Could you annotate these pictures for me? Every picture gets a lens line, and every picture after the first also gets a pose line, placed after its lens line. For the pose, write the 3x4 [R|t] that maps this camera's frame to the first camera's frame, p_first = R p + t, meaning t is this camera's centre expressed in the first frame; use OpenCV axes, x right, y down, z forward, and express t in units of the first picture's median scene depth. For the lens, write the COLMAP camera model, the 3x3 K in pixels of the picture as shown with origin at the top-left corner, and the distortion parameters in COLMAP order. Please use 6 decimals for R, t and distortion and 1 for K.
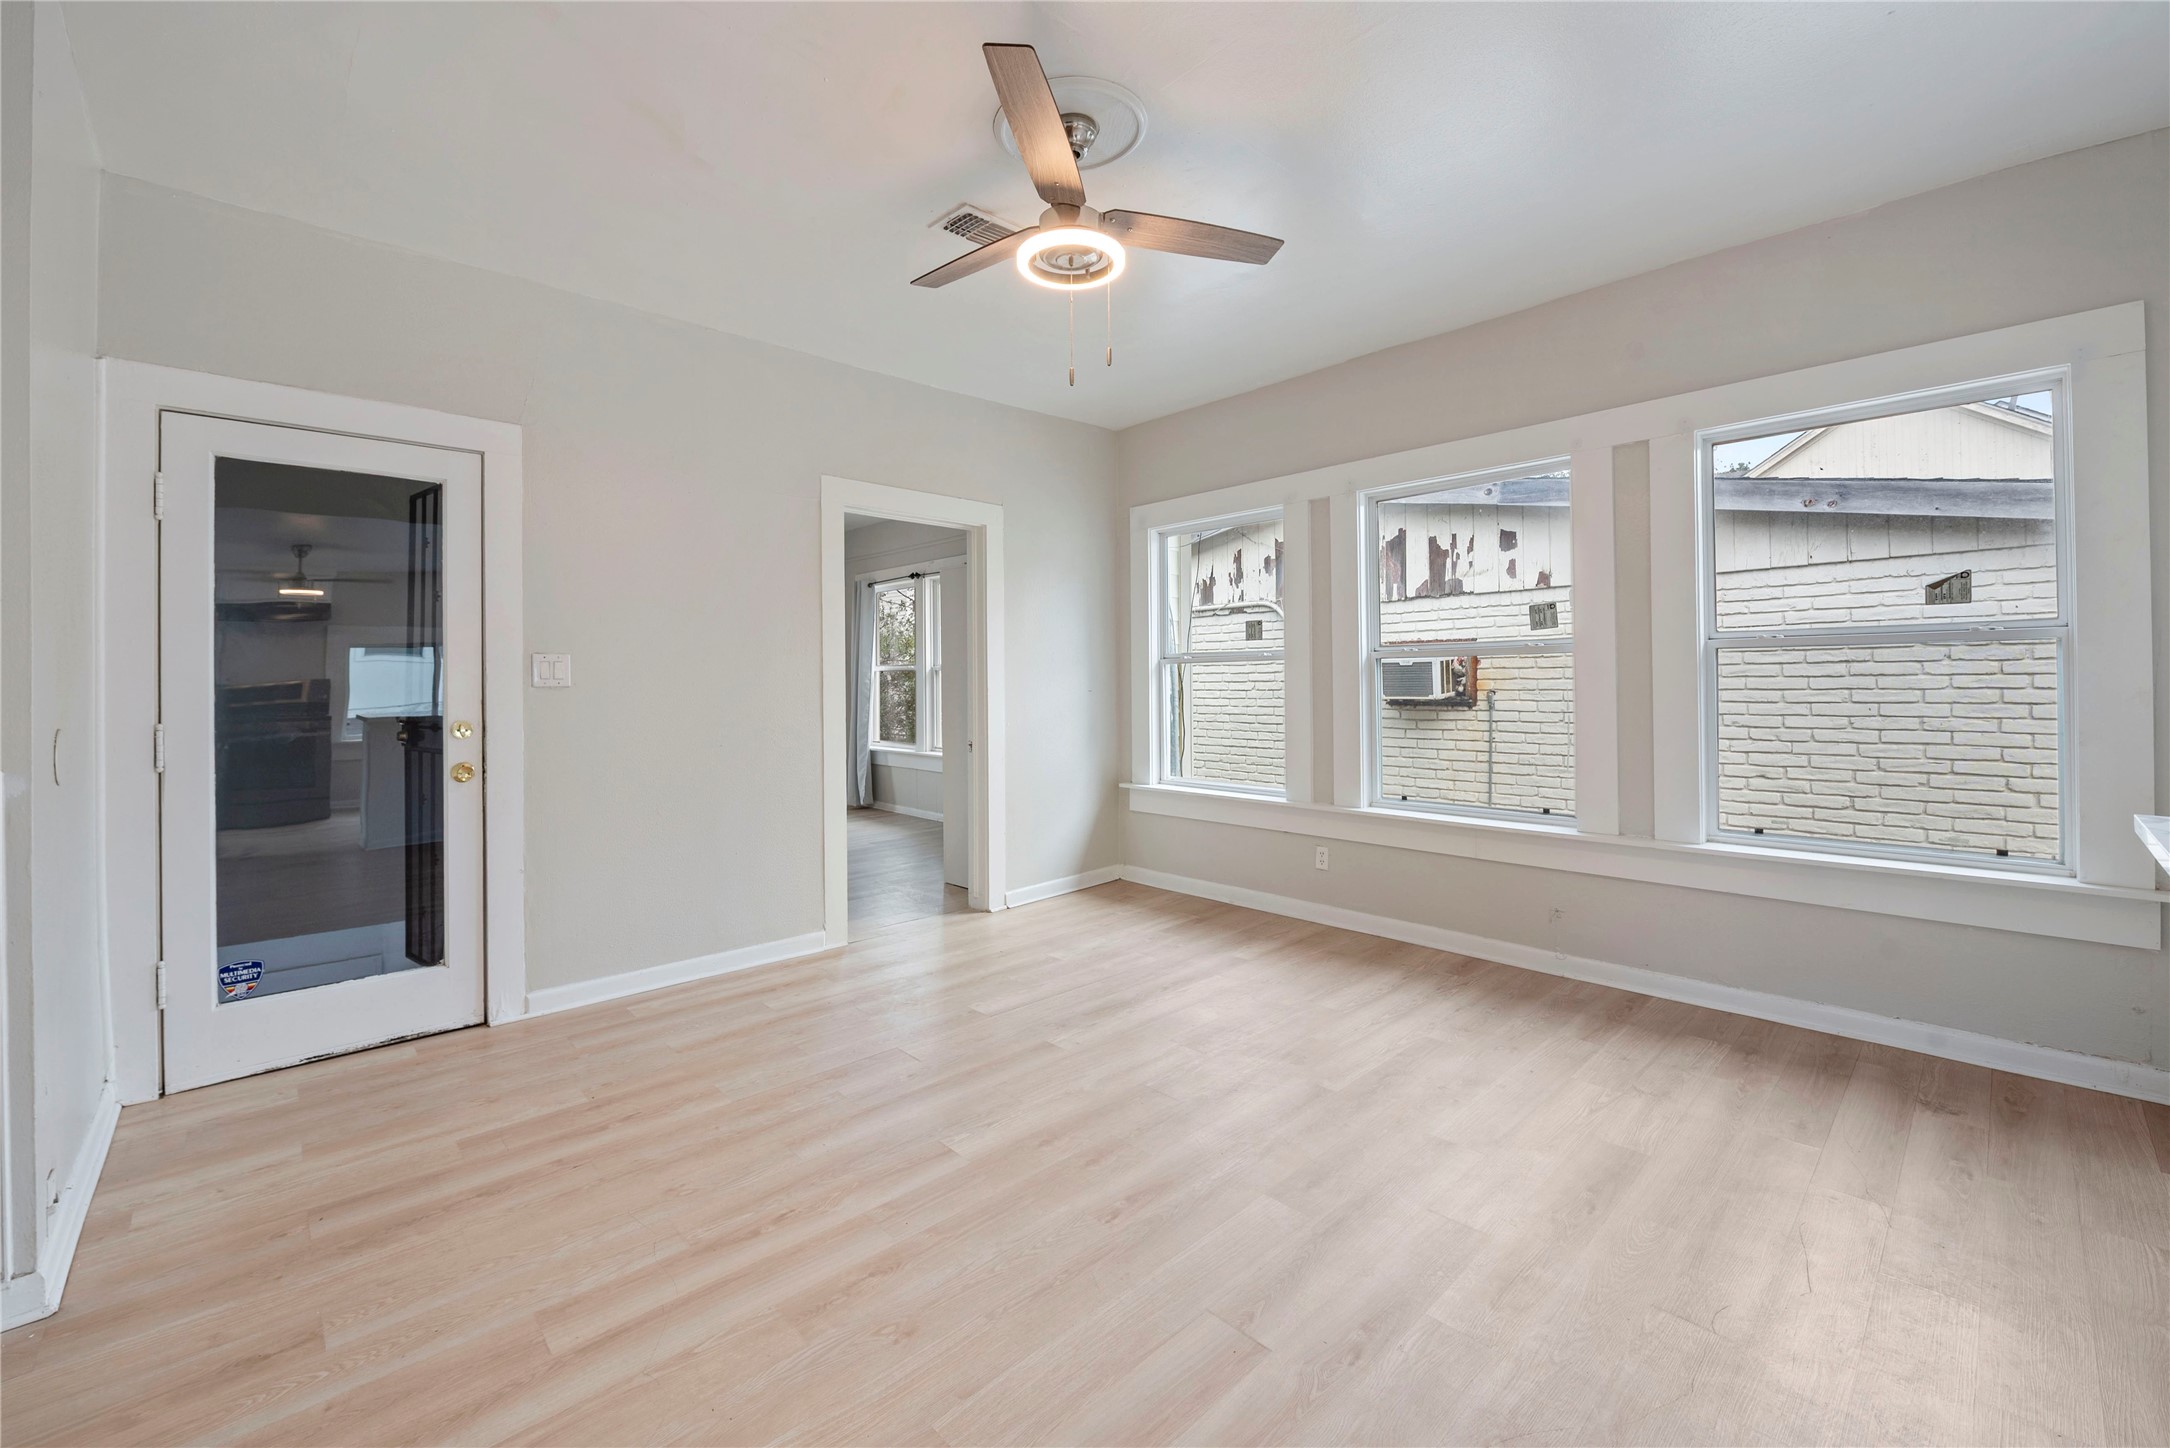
lens RADIAL K [[879.7, 0, 1059.1], [0, 879.7, 685.9], [0, 0, 1]] dist [-0.000398, -0.000194]
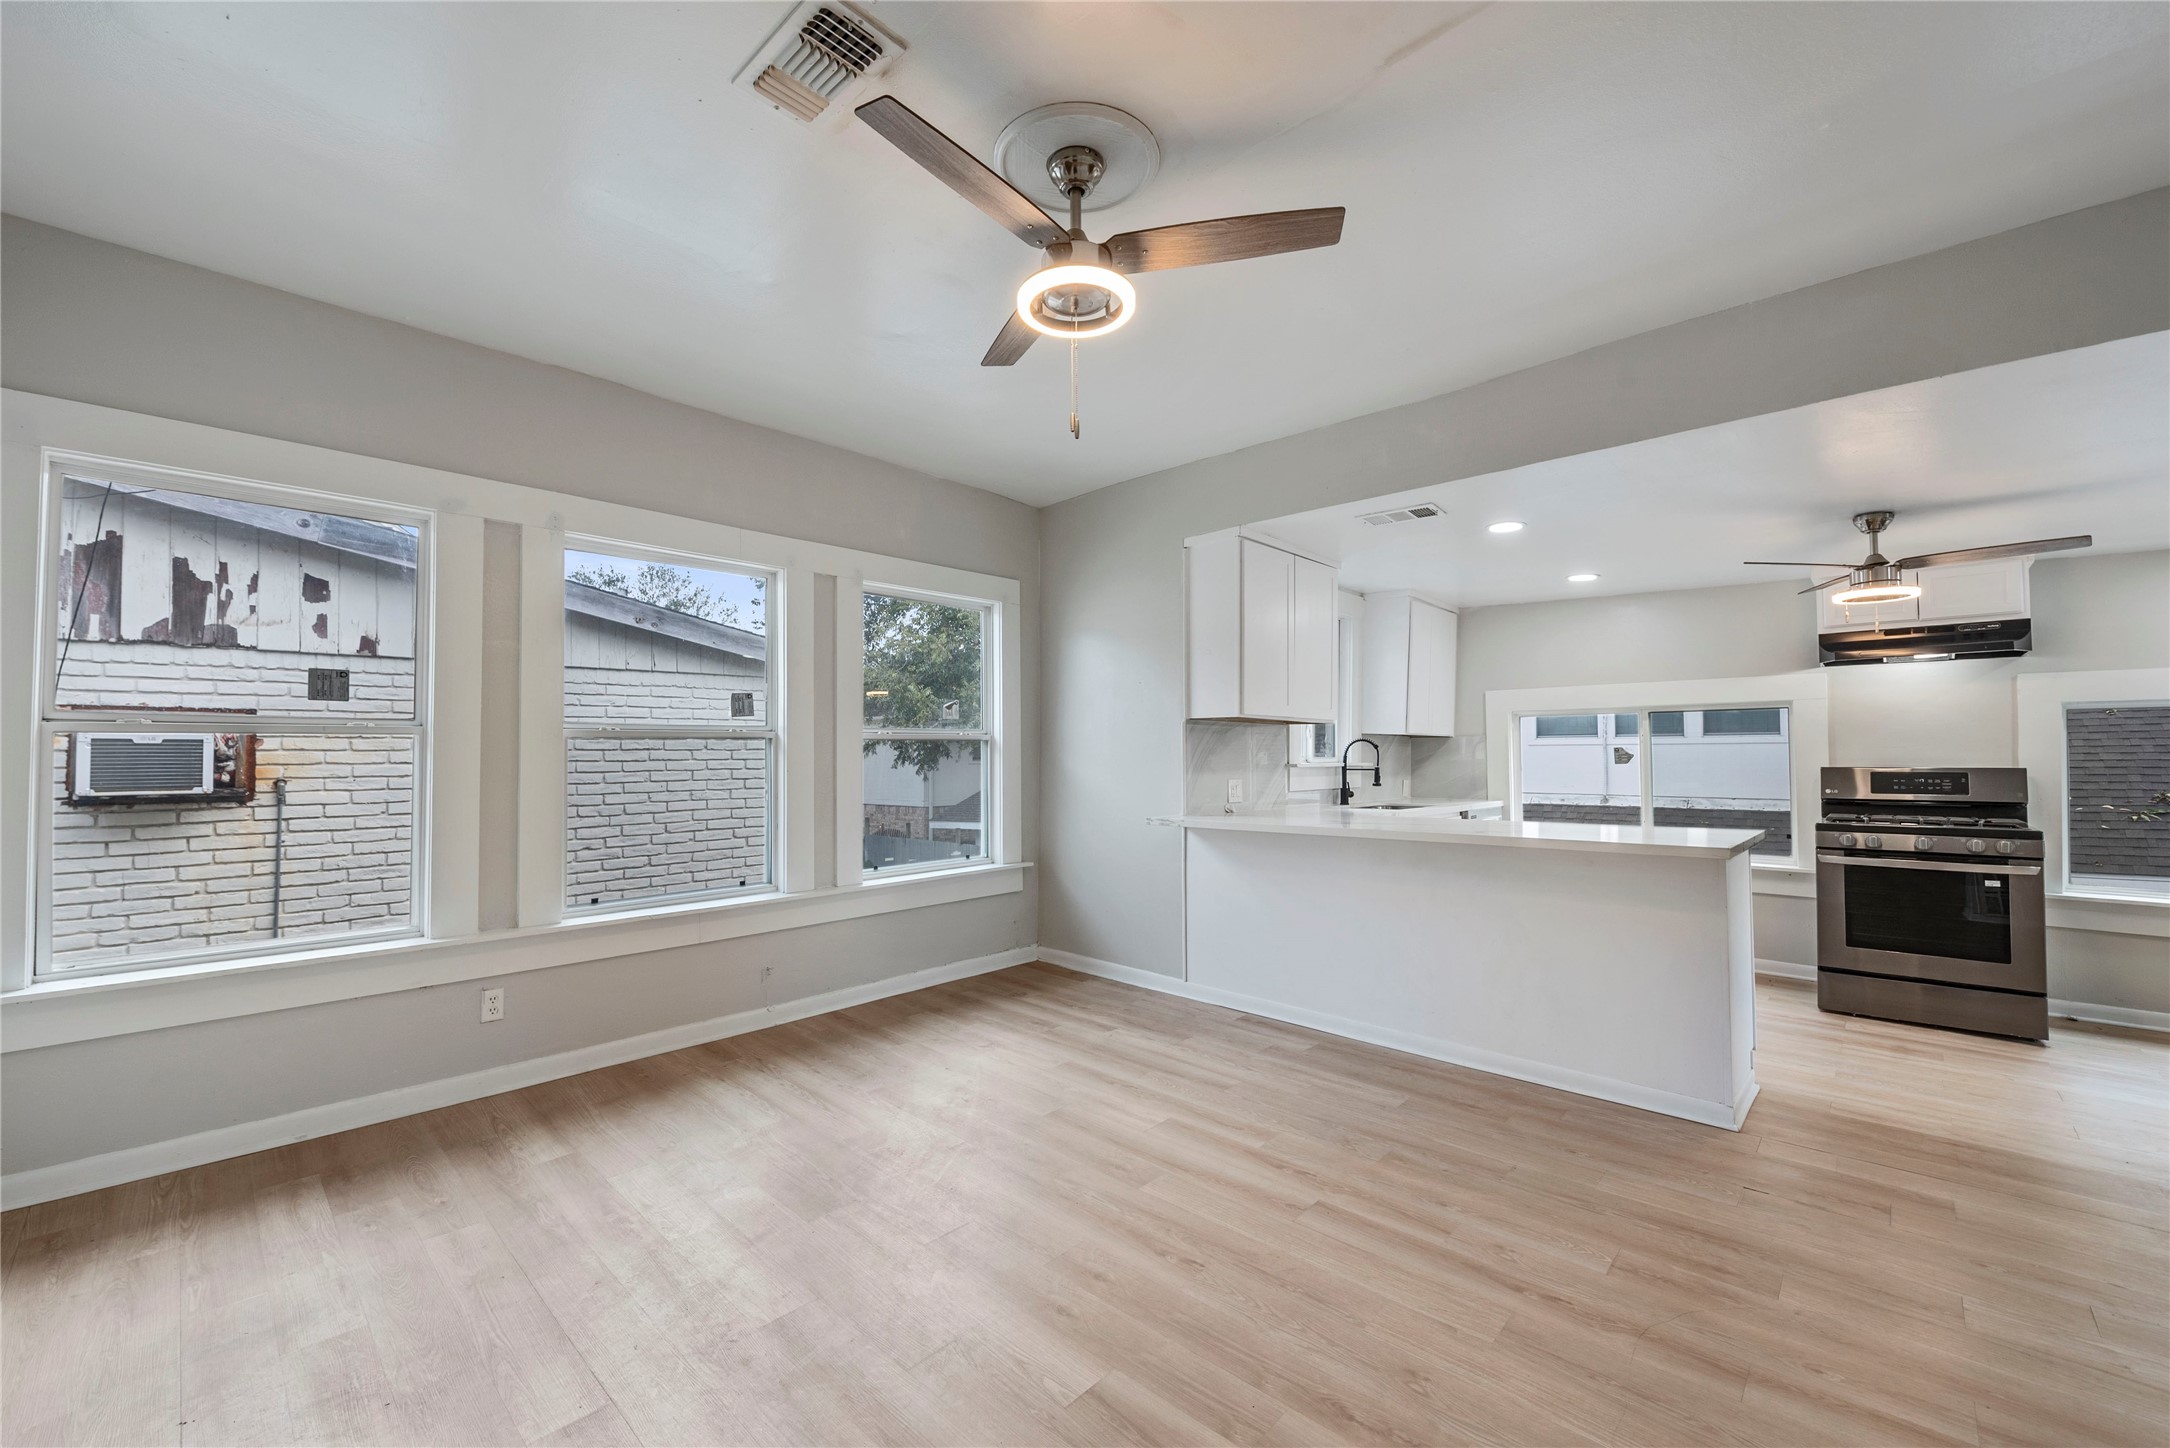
lens RADIAL K [[854.7, 0, 1078.6], [0, 854.7, 741.4], [0, 0, 1]] dist [-0.007817, -0.000121]
pose [[-0.063678, 0.025266, 0.997651, -0.300973], [0.011651, 0.999630, -0.024572, -0.001437], [-0.997903, 0.010059, -0.063949, 0.369540]]
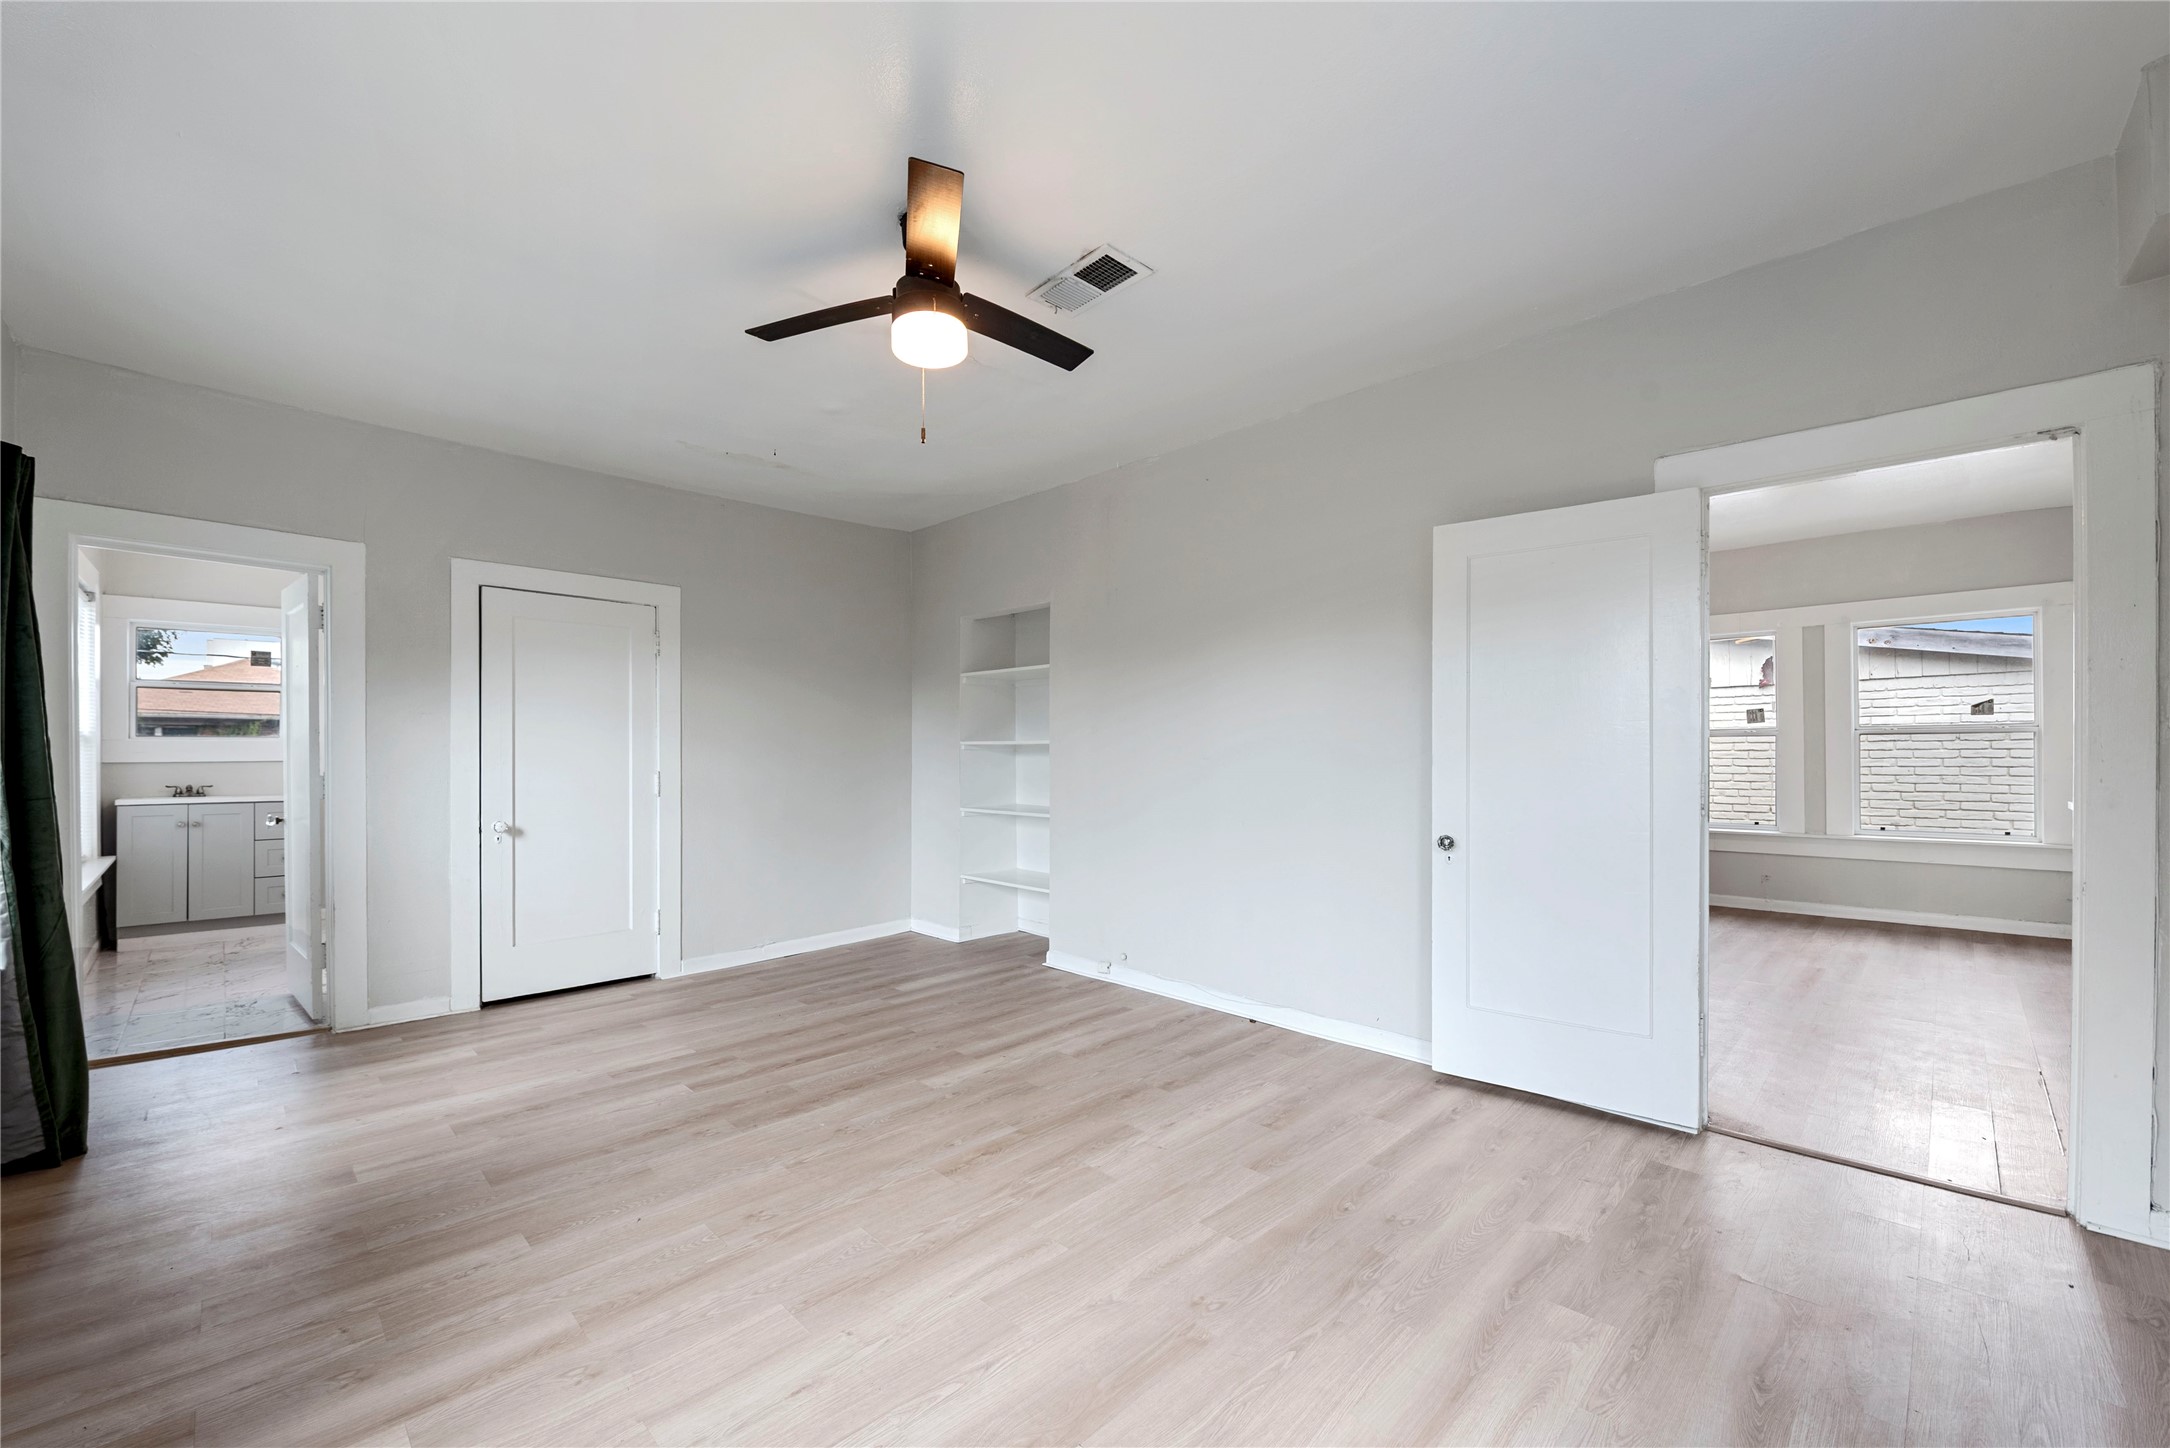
lens RADIAL K [[875.9, 0, 1058.9], [0, 875.9, 756.5], [0, 0, 1]] dist [0.000022, -0.000216]
pose [[0.999530, 0.006355, 0.029976, -0.535086], [-0.006403, 0.999978, 0.001511, 0.006756], [-0.029966, -0.001703, 0.999549, -0.435428]]
